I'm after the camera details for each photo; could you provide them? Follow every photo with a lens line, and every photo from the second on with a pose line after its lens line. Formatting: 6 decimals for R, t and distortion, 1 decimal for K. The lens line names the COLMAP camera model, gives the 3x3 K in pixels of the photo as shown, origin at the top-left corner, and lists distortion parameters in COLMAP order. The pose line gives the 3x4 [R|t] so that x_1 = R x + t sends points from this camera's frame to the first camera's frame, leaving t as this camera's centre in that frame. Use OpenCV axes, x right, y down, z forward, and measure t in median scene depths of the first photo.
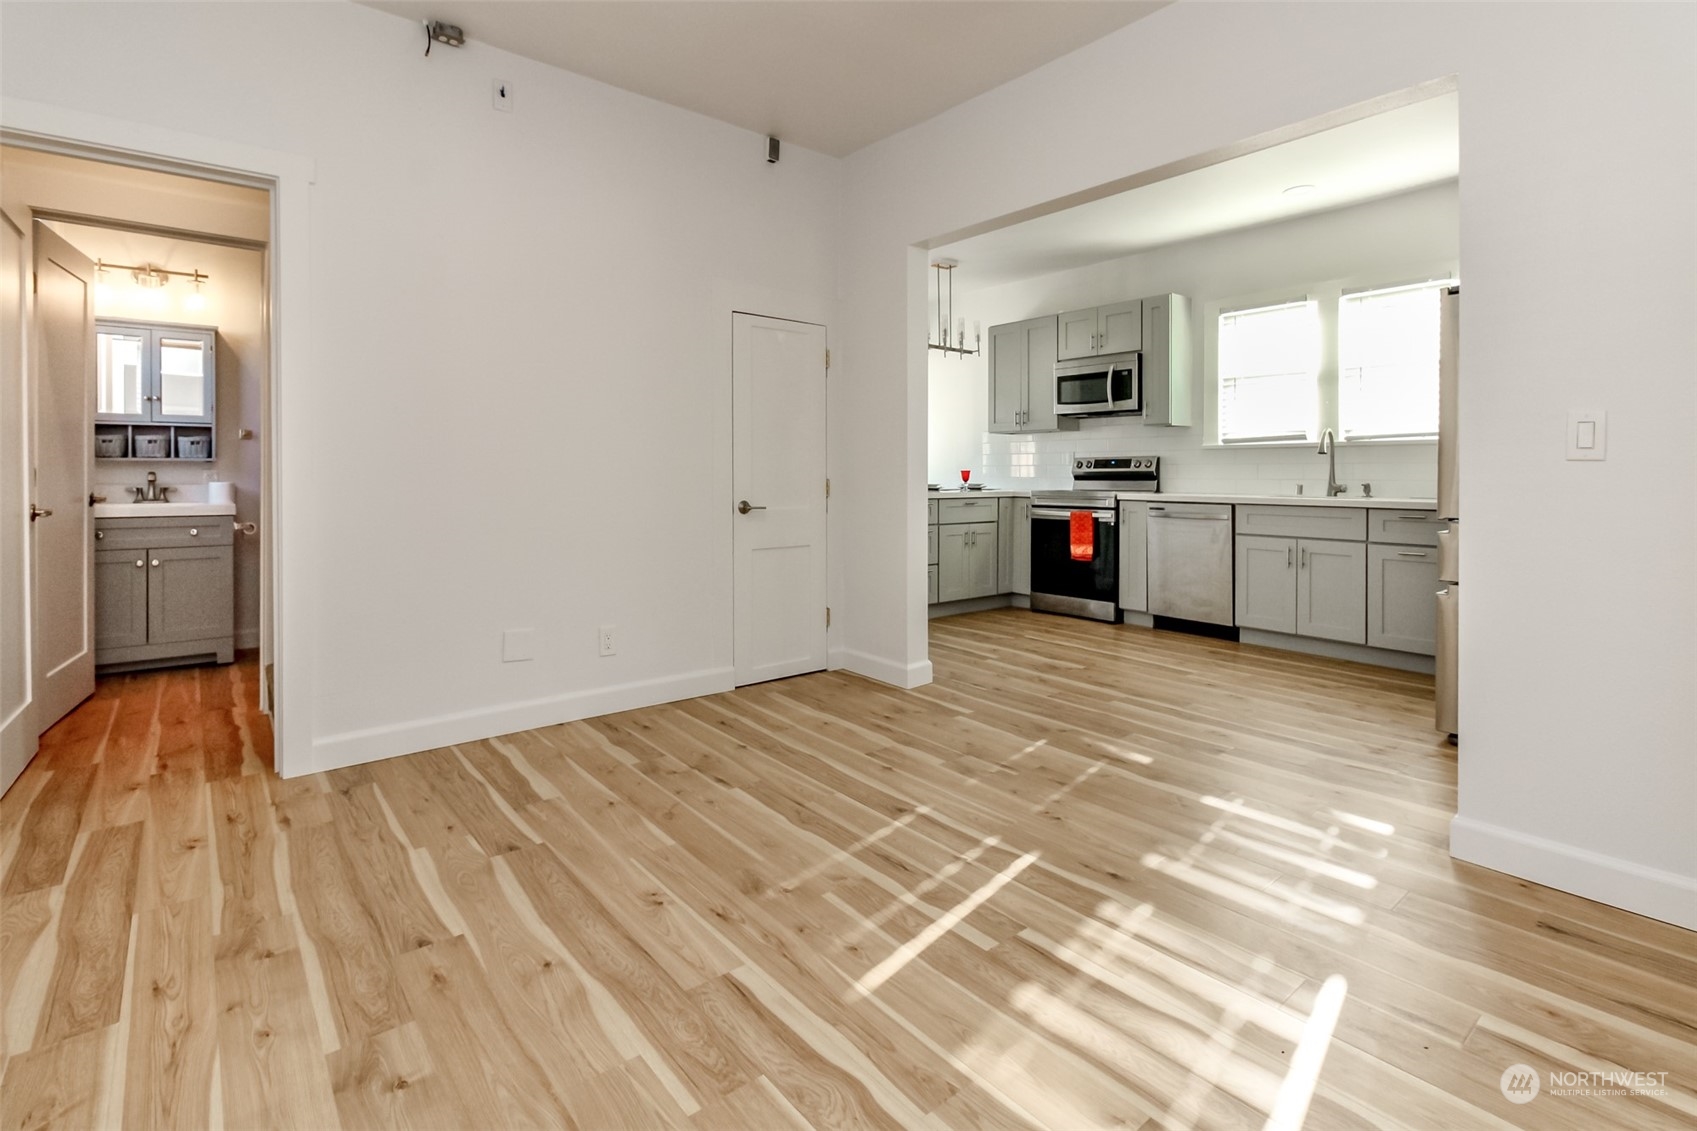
lens RADIAL K [[793.9, 0, 857.3], [0, 793.9, 477.1], [0, 0, 1]] dist [0.010528, -0.000589]
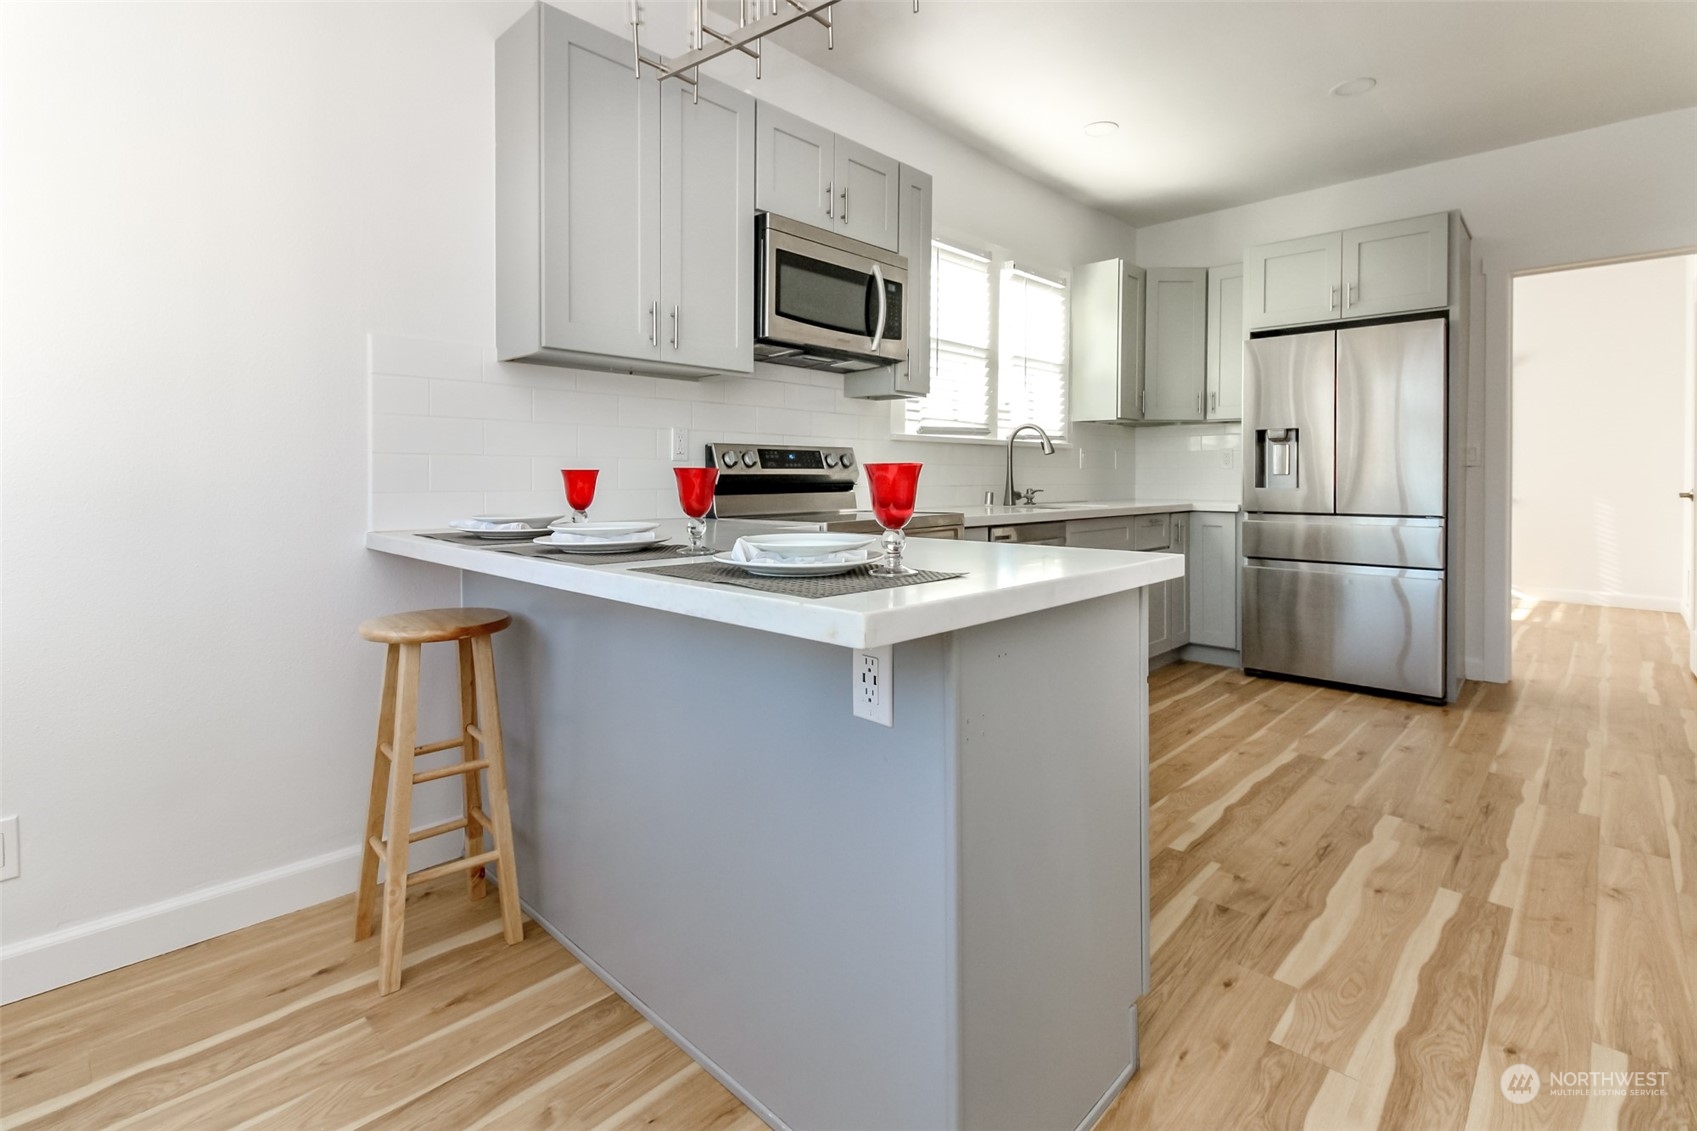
lens RADIAL K [[803.0, 0, 869.1], [0, 803.0, 479.1], [0, 0, 1]] dist [0.015330, -0.000556]
pose [[-0.129154, -0.003844, 0.991617, -0.189902], [0.007722, 0.999958, 0.004882, -0.007192], [-0.991594, 0.008288, -0.129119, 1.094859]]
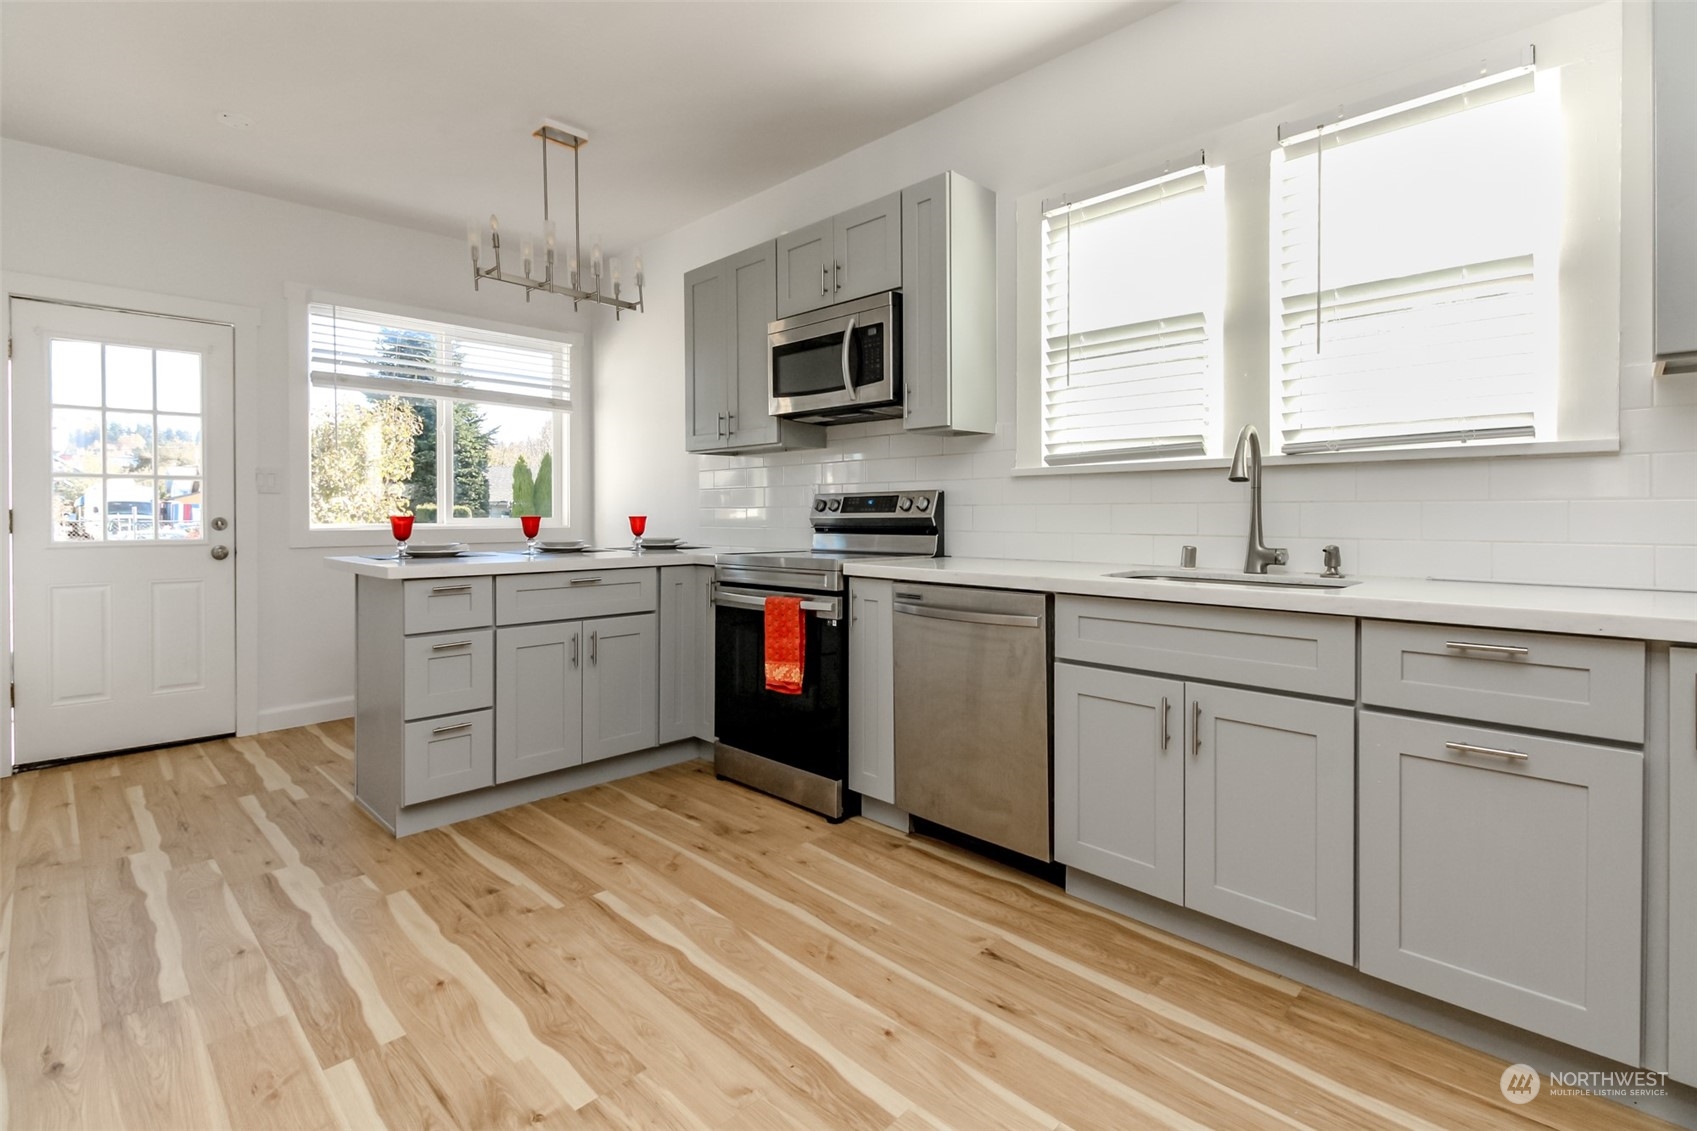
lens RADIAL K [[786.4, 0, 842.6], [0, 786.4, 516.6], [0, 0, 1]] dist [0.014167, 0.000040]
pose [[0.996009, -0.002114, 0.089228, 0.273129], [0.002490, 0.999988, -0.004105, -0.006645], [-0.089218, 0.004311, 0.996003, 0.489255]]
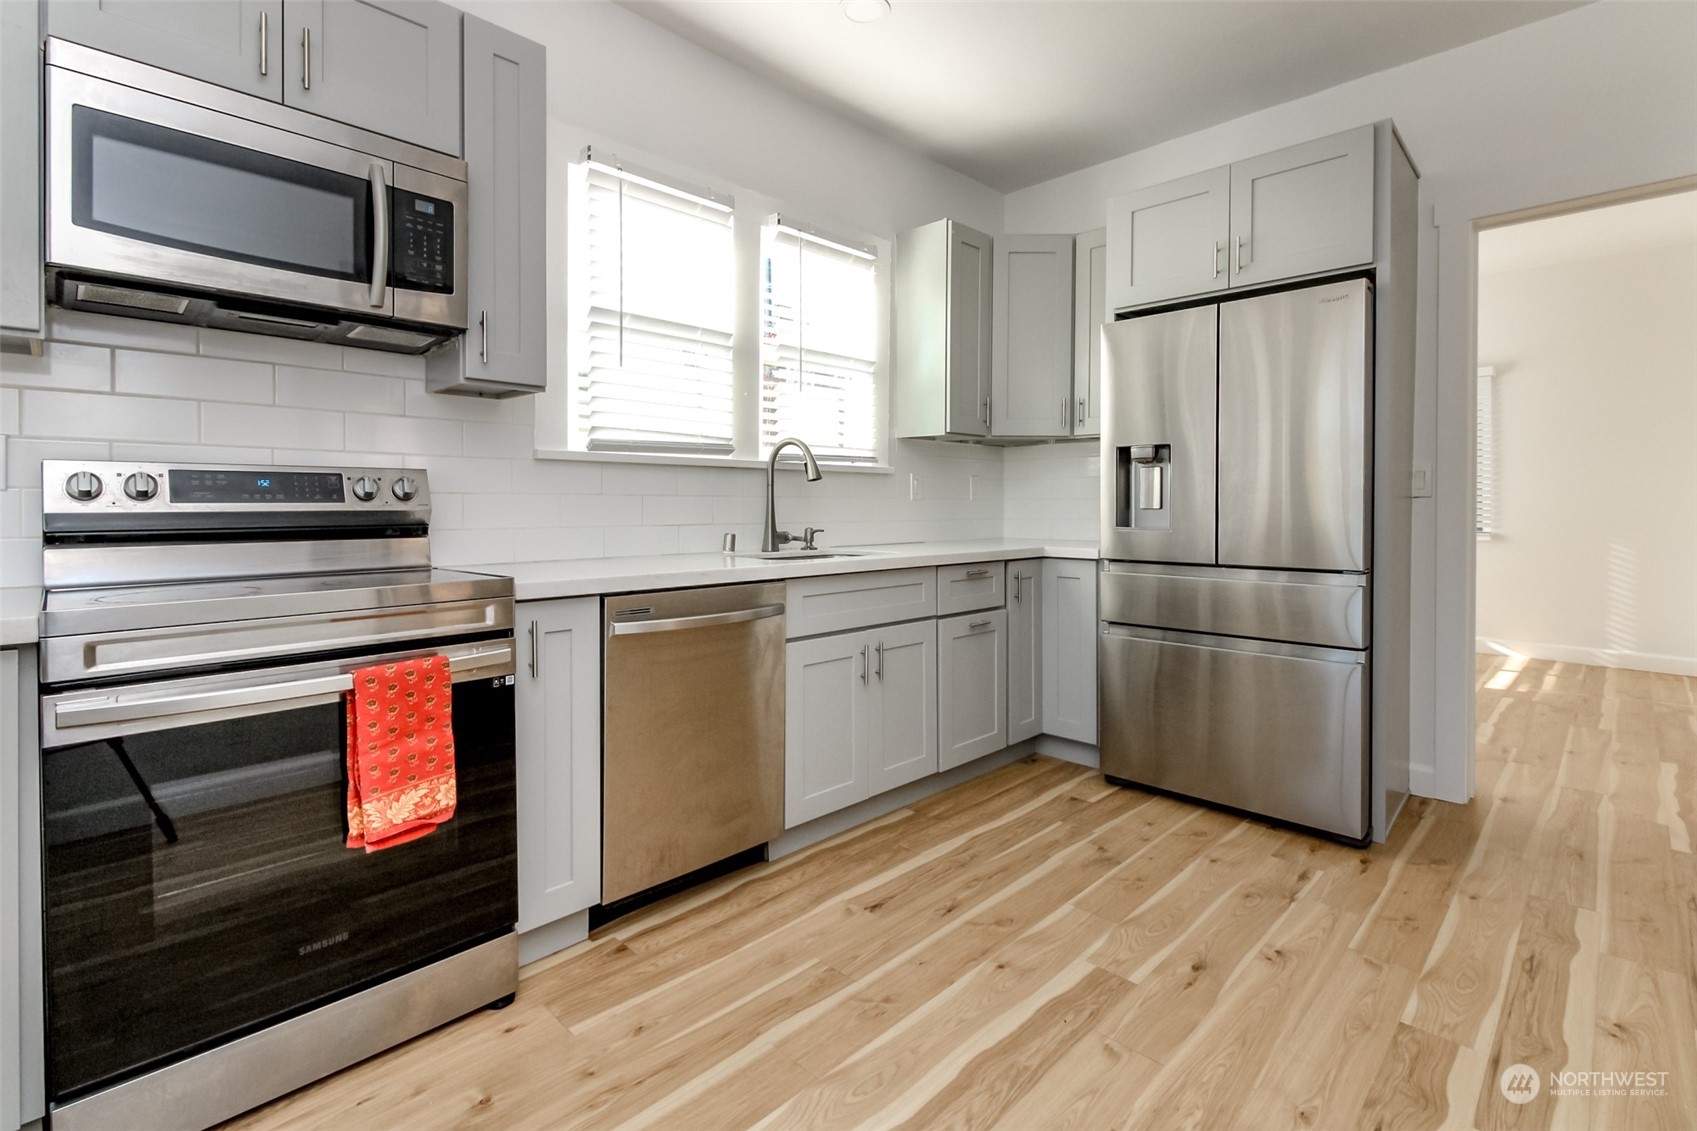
lens RADIAL K [[786.6, 0, 860.3], [0, 786.6, 511.3], [0, 0, 1]] dist [0.012456, -0.000848]
pose [[-0.104834, -0.006895, 0.994466, -0.001382], [0.008140, 0.999937, 0.007791, -0.008814], [-0.994456, 0.008912, -0.104771, 0.868138]]
